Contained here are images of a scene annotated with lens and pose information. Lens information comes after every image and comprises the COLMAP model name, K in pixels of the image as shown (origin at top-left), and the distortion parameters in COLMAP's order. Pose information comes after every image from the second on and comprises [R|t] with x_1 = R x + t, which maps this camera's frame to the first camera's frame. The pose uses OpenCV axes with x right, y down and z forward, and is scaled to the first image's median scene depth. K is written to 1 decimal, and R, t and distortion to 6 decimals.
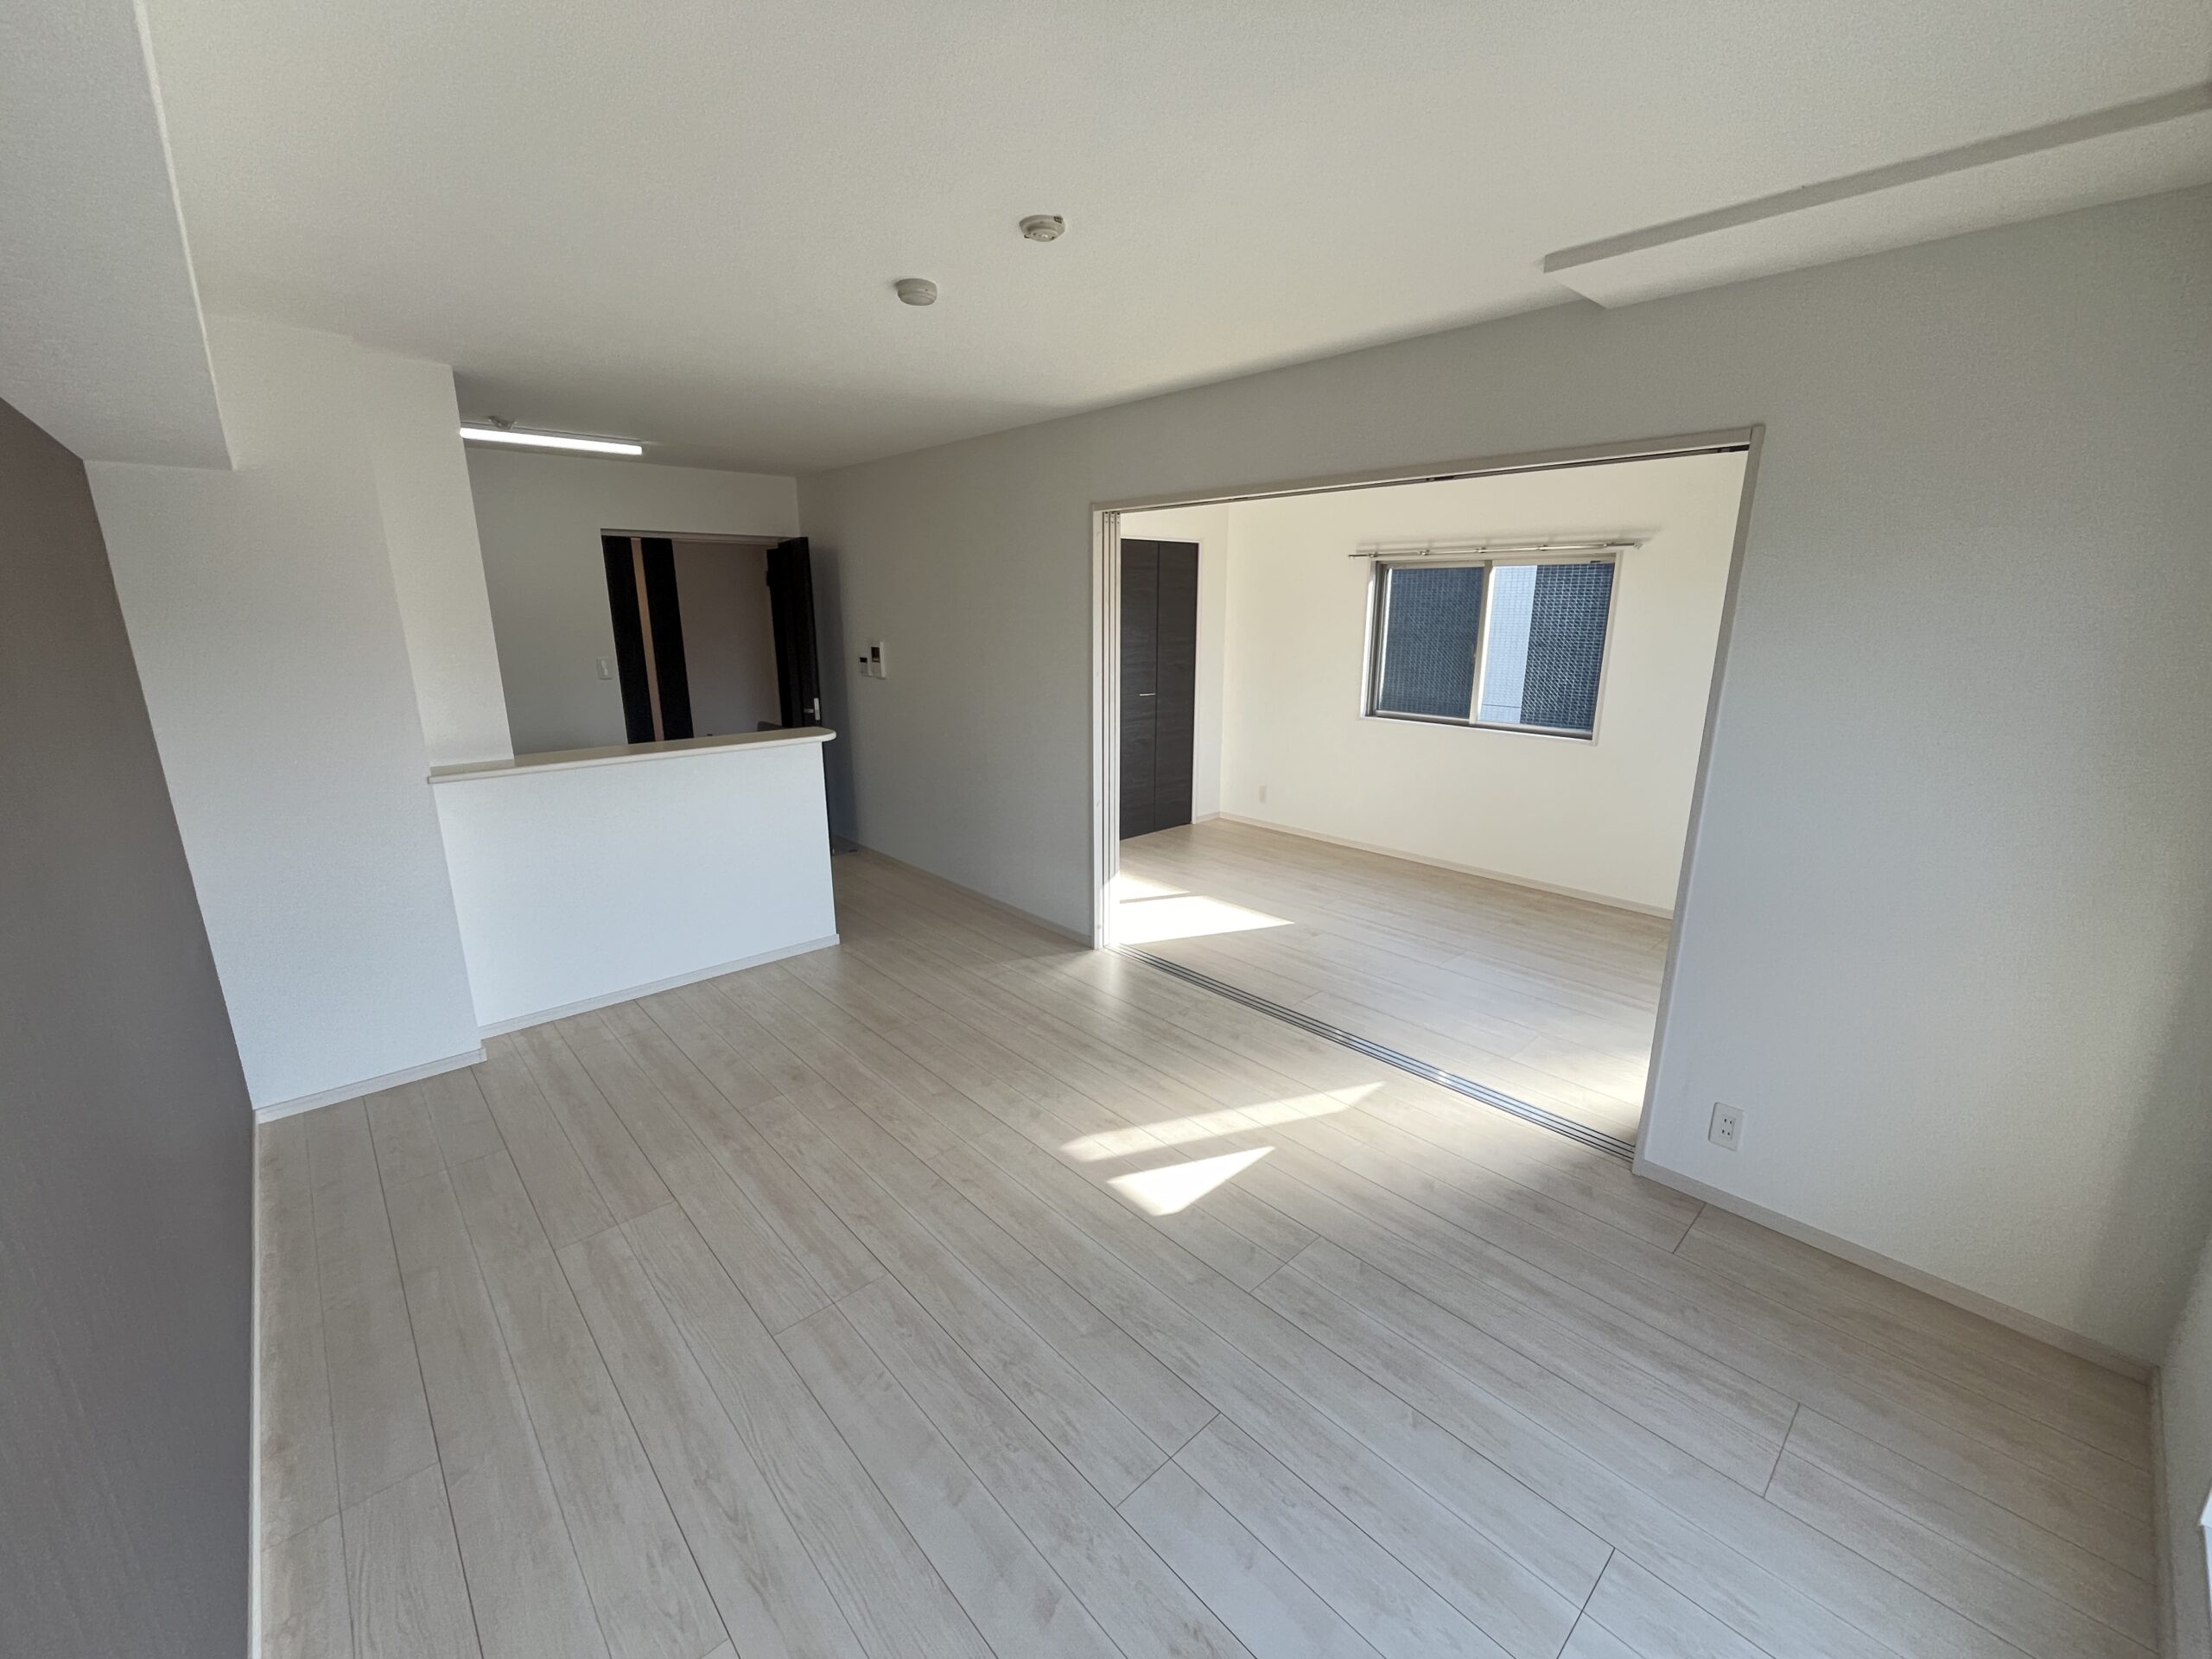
lens RADIAL K [[892.0, 0, 1101.7], [0, 892.0, 828.0], [0, 0, 1]] dist [-0.000681, -0.000128]
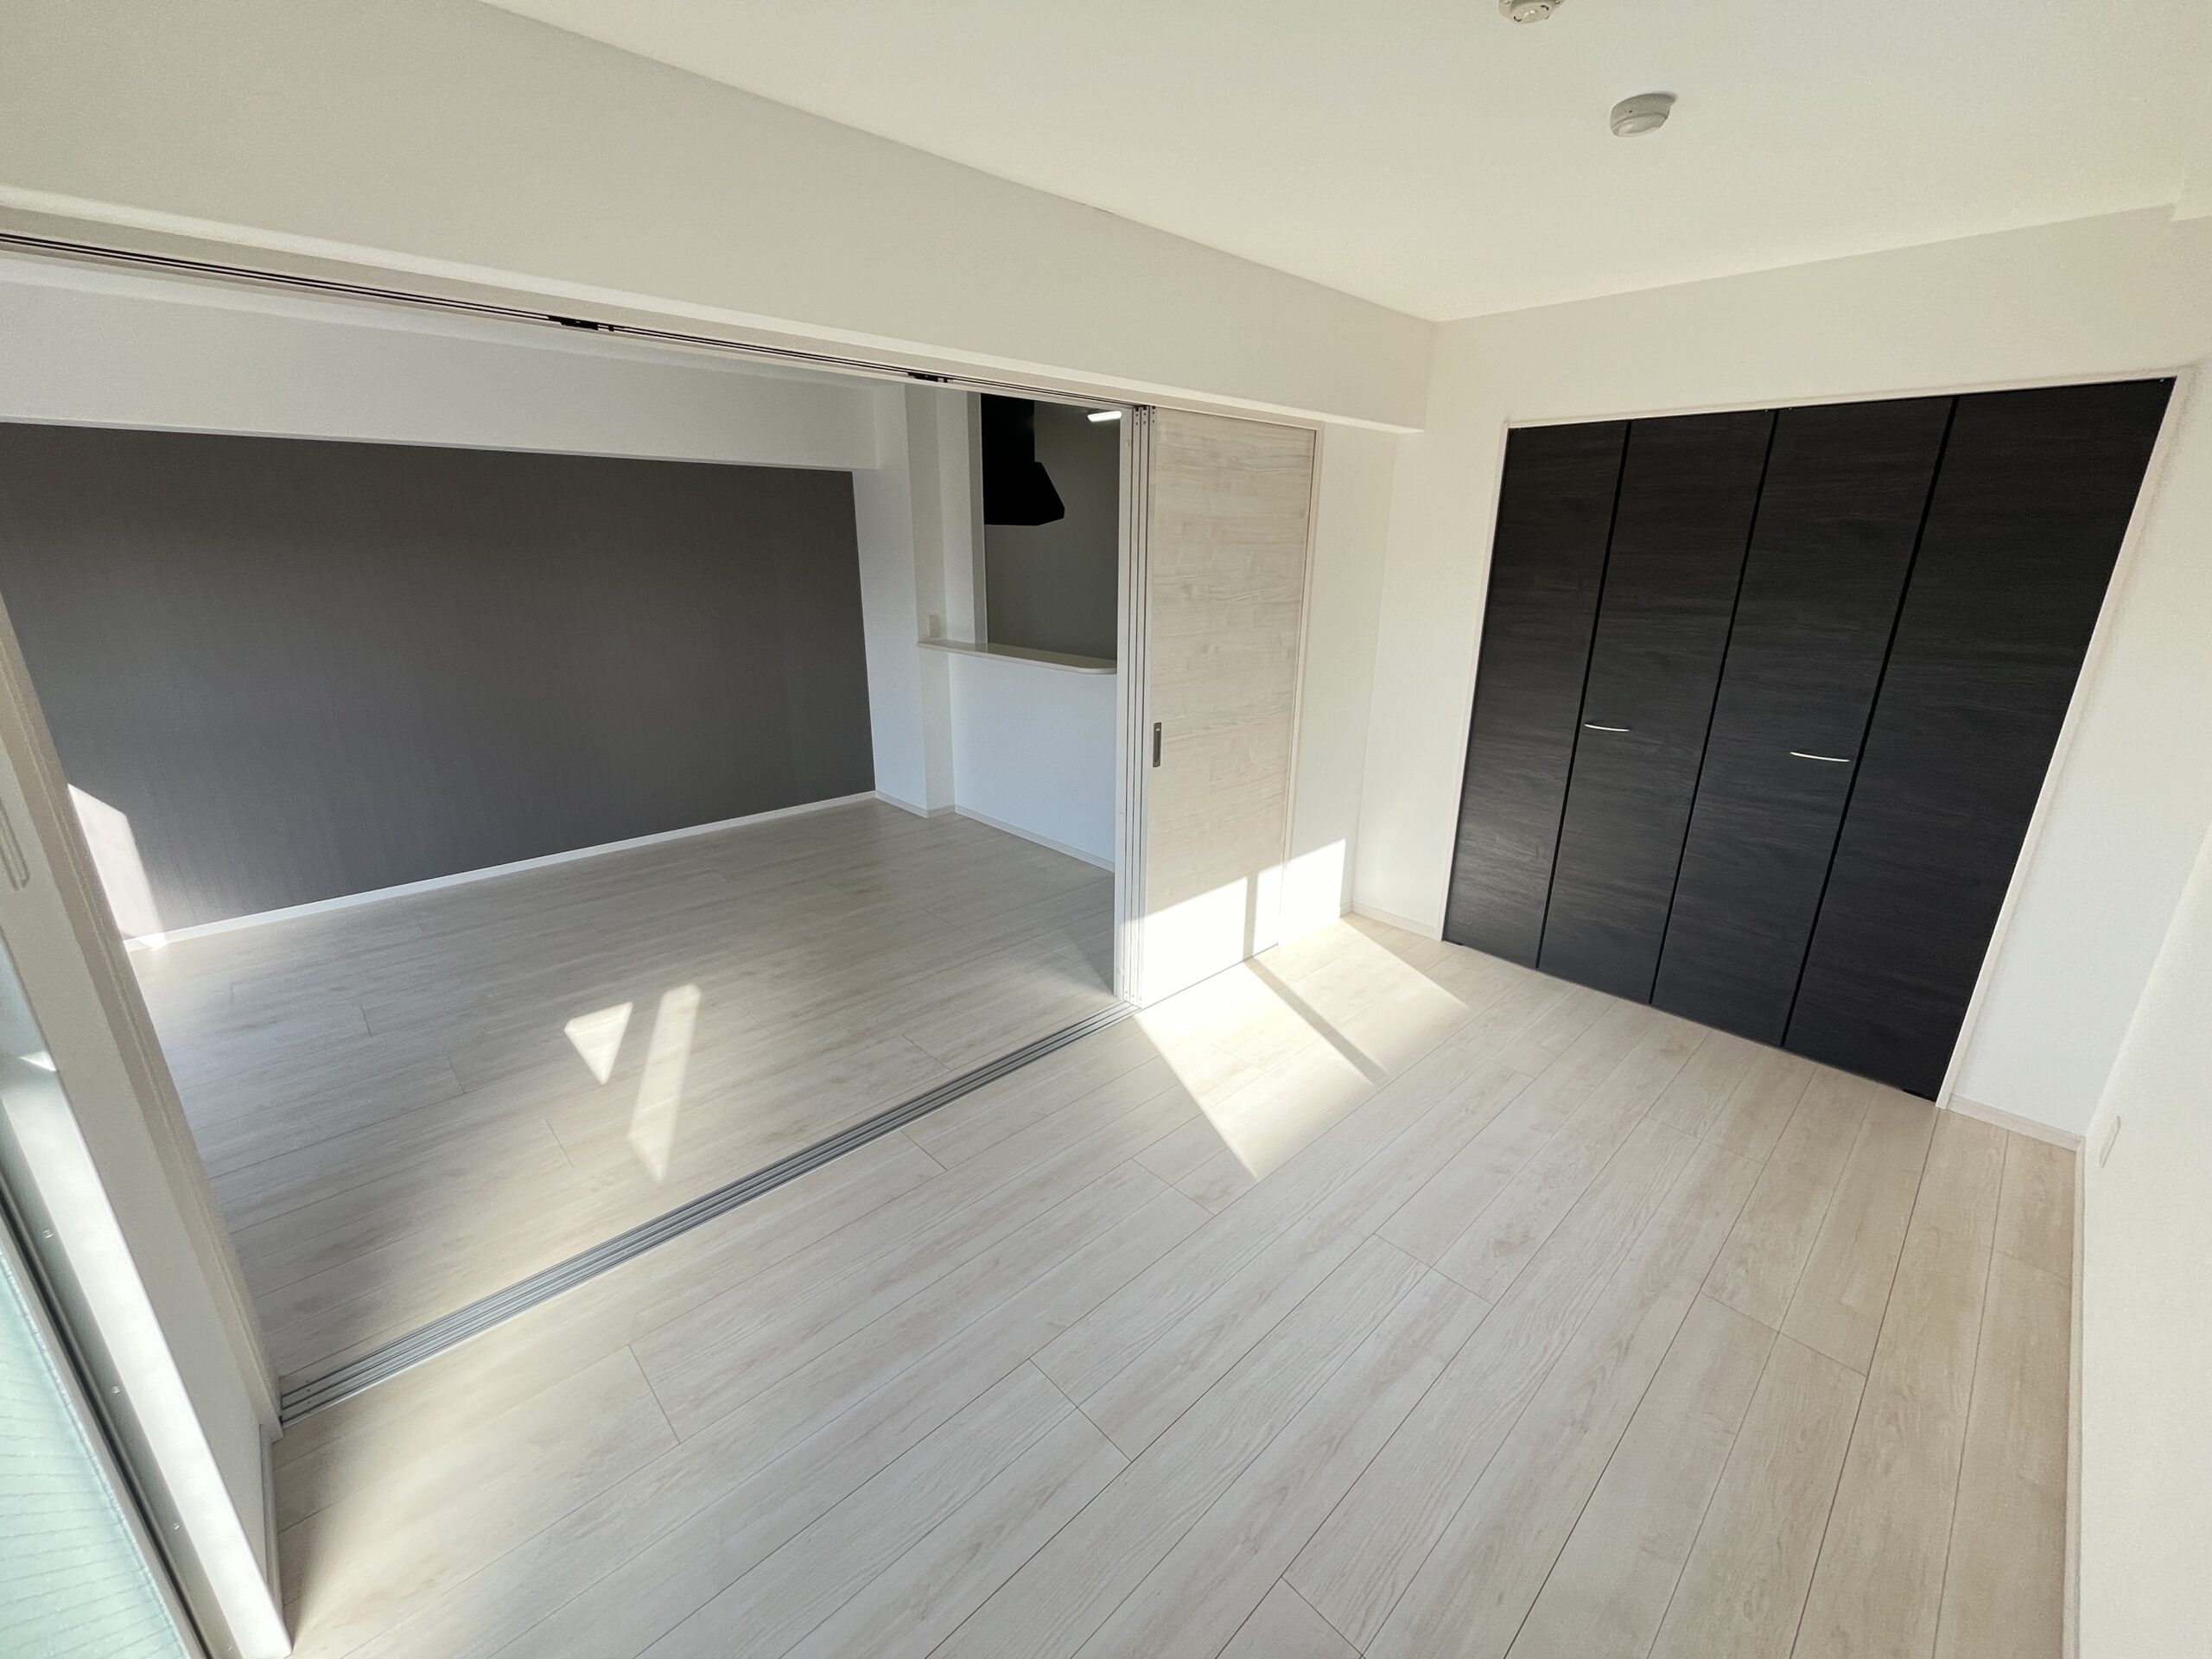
lens RADIAL K [[892.0, 0, 1101.0], [0, 892.0, 824.4], [0, 0, 1]] dist [-0.000681, -0.000128]
pose [[0.019476, 0.306518, -0.951666, 0.863580], [-0.252226, 0.922566, 0.291983, -0.284259], [0.967472, 0.234349, 0.095279, 1.102201]]
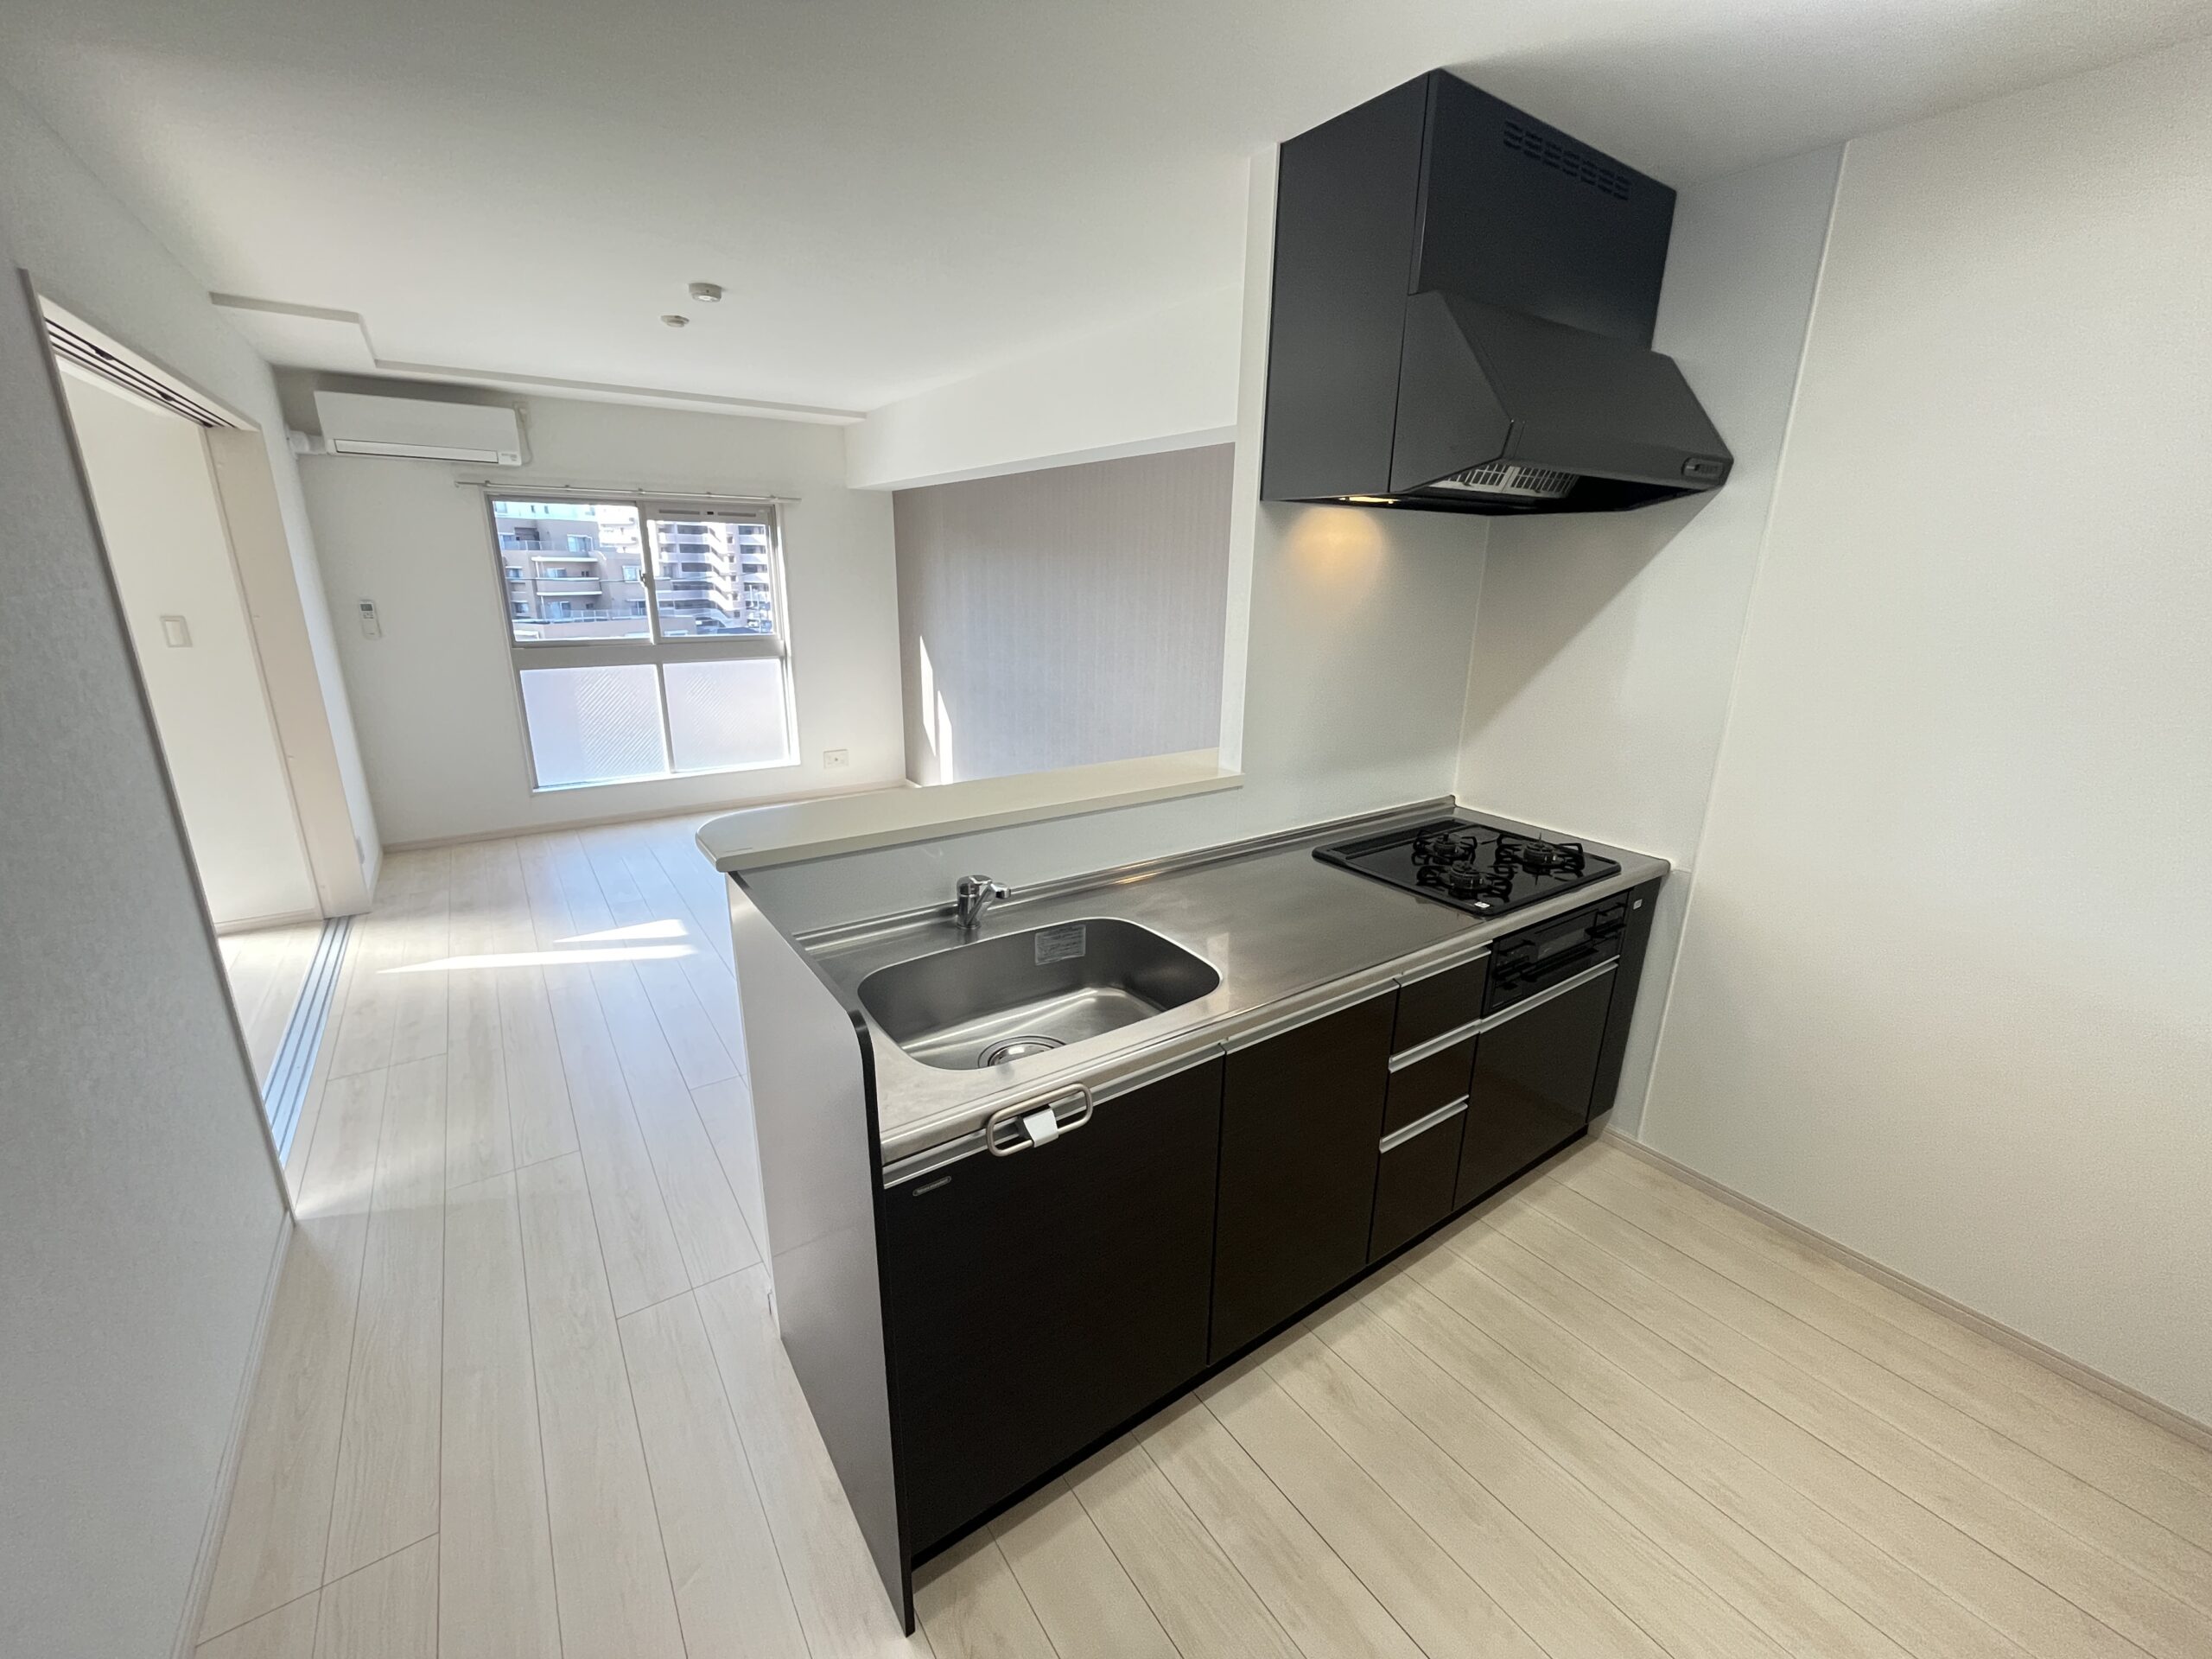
lens RADIAL K [[892.0, 0, 1104.8], [0, 892.0, 826.5], [0, 0, 1]] dist [-0.000681, -0.000128]
pose [[-0.991776, -0.052395, 0.116769, -0.651051], [0.014537, 0.860340, 0.509513, -0.396277], [-0.127157, 0.507020, -0.852503, 1.587254]]
